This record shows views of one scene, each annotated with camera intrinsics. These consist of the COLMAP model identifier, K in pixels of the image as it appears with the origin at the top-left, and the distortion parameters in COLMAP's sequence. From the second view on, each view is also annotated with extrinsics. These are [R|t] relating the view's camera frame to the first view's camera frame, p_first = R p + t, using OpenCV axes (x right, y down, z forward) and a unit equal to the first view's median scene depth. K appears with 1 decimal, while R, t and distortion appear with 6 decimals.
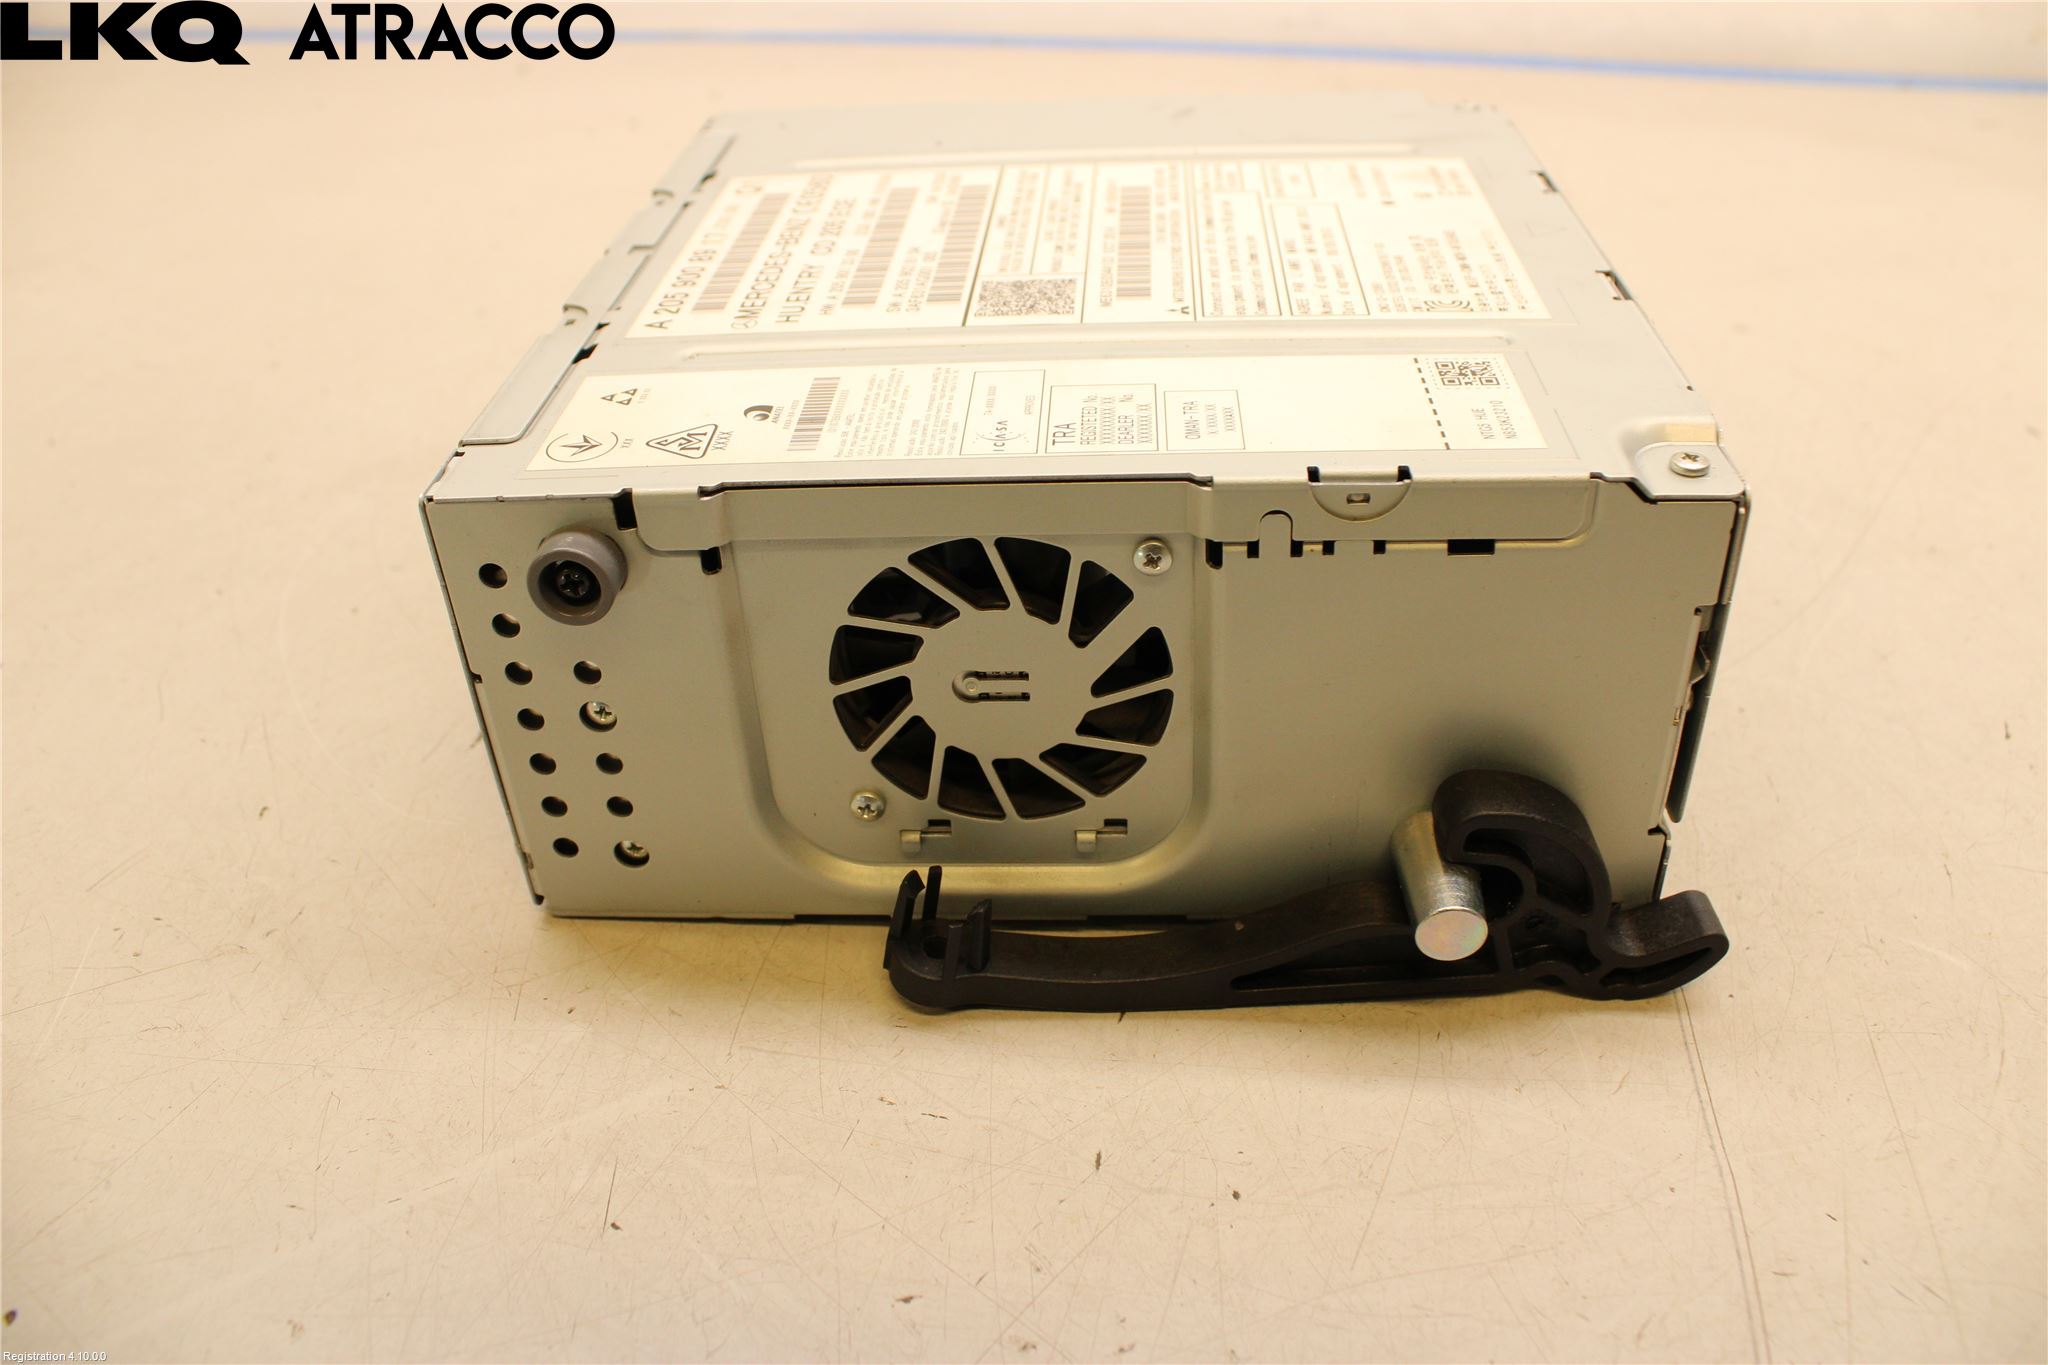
lens RADIAL K [[1594.6, 0, 1024.0], [0, 1594.6, 682.5], [0, 0, 1]] dist [-0.137409, 0.002232]
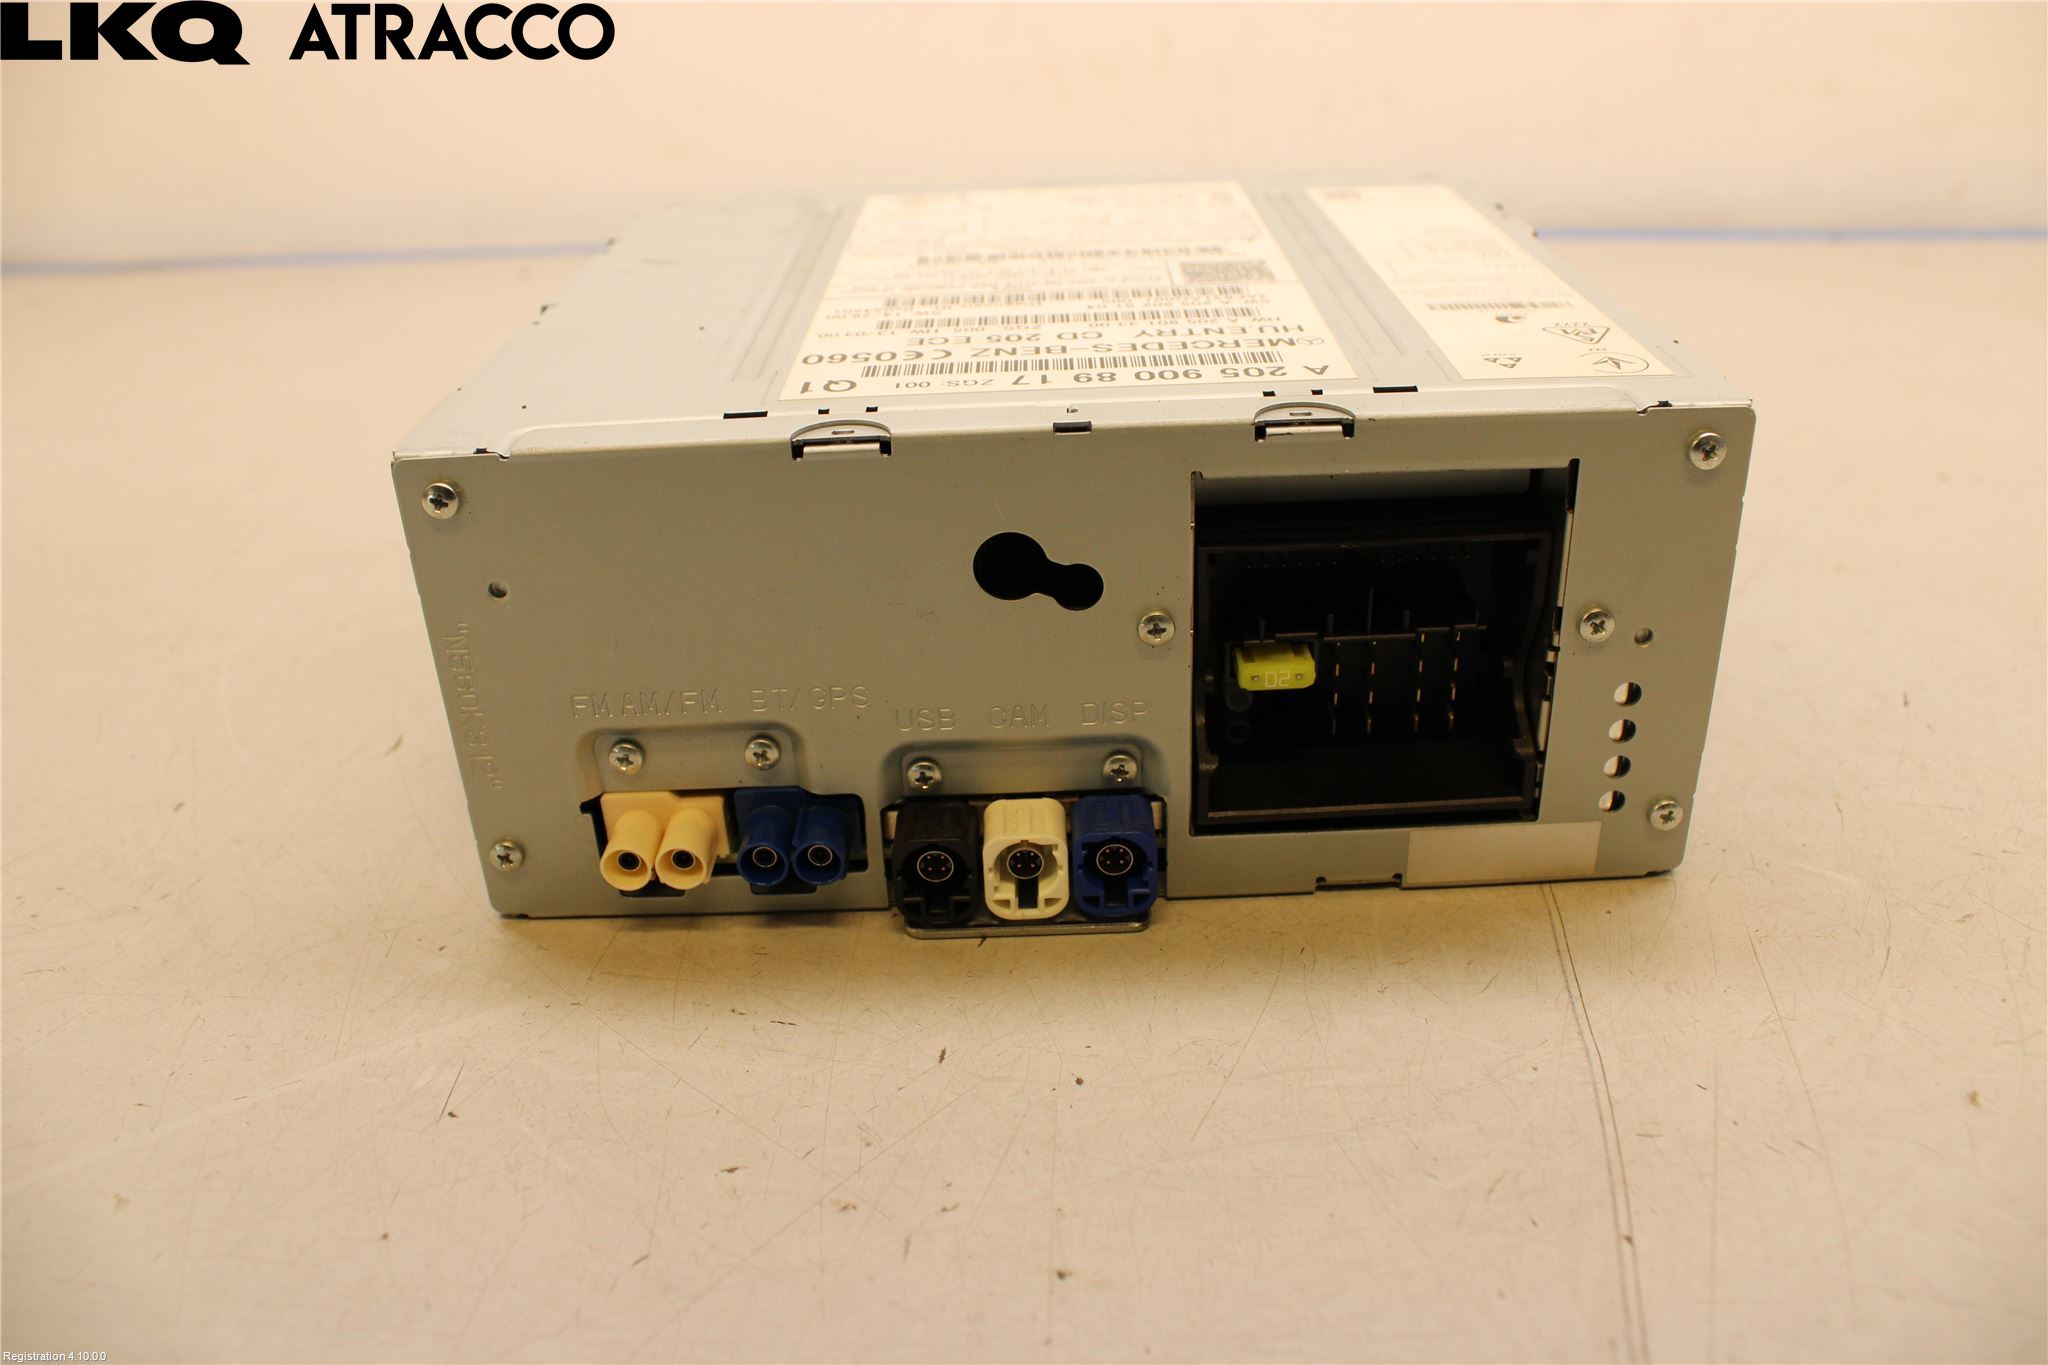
lens RADIAL K [[1594.6, 0, 1024.0], [0, 1594.6, 682.5], [0, 0, 1]] dist [-0.137409, 0.002232]
pose [[-0.052348, -0.421244, 0.905435, -1.029582], [0.615802, 0.700157, 0.361343, -0.495039], [-0.786160, 0.576484, 0.222751, 0.981948]]
